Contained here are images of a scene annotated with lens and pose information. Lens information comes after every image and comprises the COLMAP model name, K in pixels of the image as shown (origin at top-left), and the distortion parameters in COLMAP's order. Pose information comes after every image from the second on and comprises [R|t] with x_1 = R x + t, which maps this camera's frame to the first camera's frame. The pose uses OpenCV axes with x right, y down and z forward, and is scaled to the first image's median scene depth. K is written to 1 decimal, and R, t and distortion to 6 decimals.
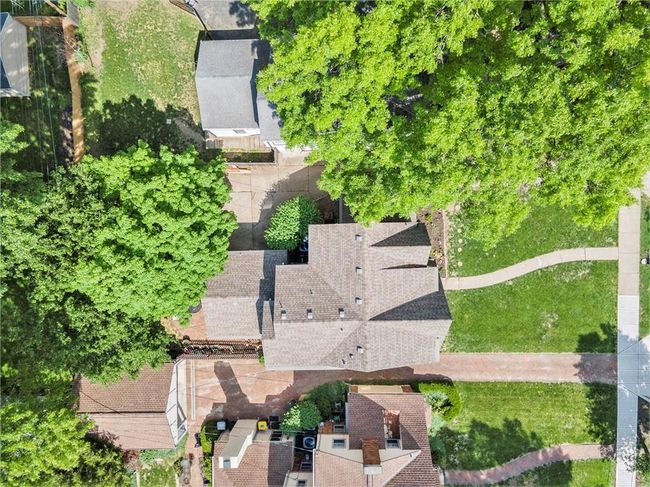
lens RADIAL K [[468.3, 0, 328.7], [0, 468.3, 242.7], [0, 0, 1]] dist [0.039064, 0.004252]
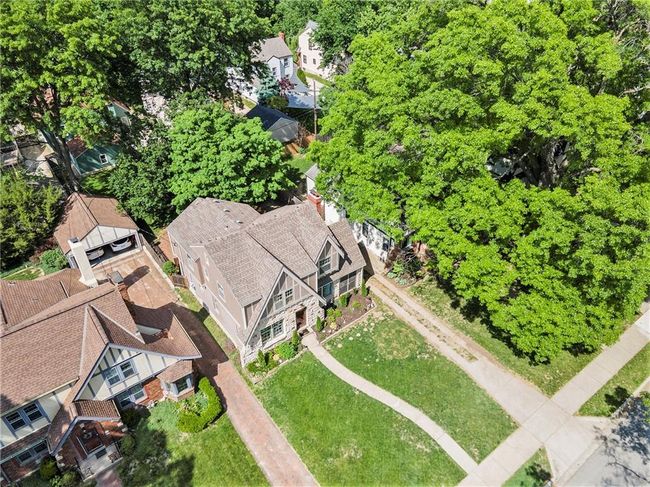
lens RADIAL K [[468.3, 0, 322.8], [0, 468.3, 243.2], [0, 0, 1]] dist [0.039064, 0.004252]
pose [[0.582102, 0.519426, -0.625583, 0.754337], [-0.812829, 0.351308, -0.464641, 0.448246], [-0.021574, 0.778960, 0.626702, 0.229843]]
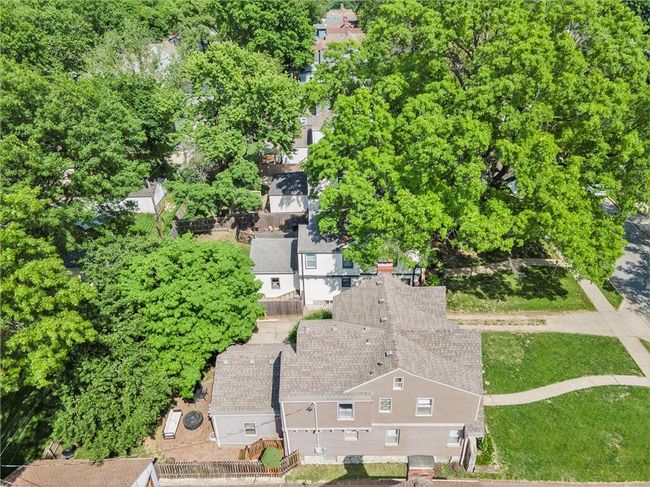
lens RADIAL K [[468.3, 0, 324.0], [0, 468.3, 243.3], [0, 0, 1]] dist [0.039064, 0.004252]
pose [[0.998851, 0.045852, -0.013967, -0.049213], [-0.035124, 0.501926, -0.864197, 0.737296], [-0.032615, 0.863695, 0.502959, 0.290141]]
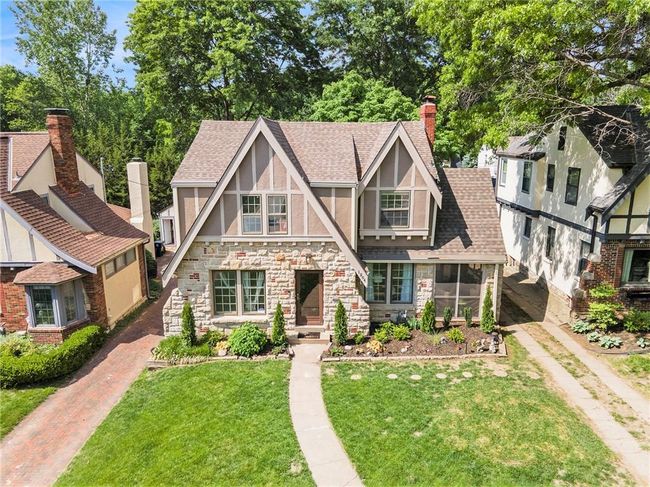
lens RADIAL K [[468.3, 0, 326.0], [0, 468.3, 244.2], [0, 0, 1]] dist [0.039064, 0.004252]
pose [[-0.027566, 0.261303, -0.964863, 0.626380], [-0.999605, -0.012531, 0.025165, 0.061071], [-0.005515, 0.965176, 0.261545, 0.792105]]
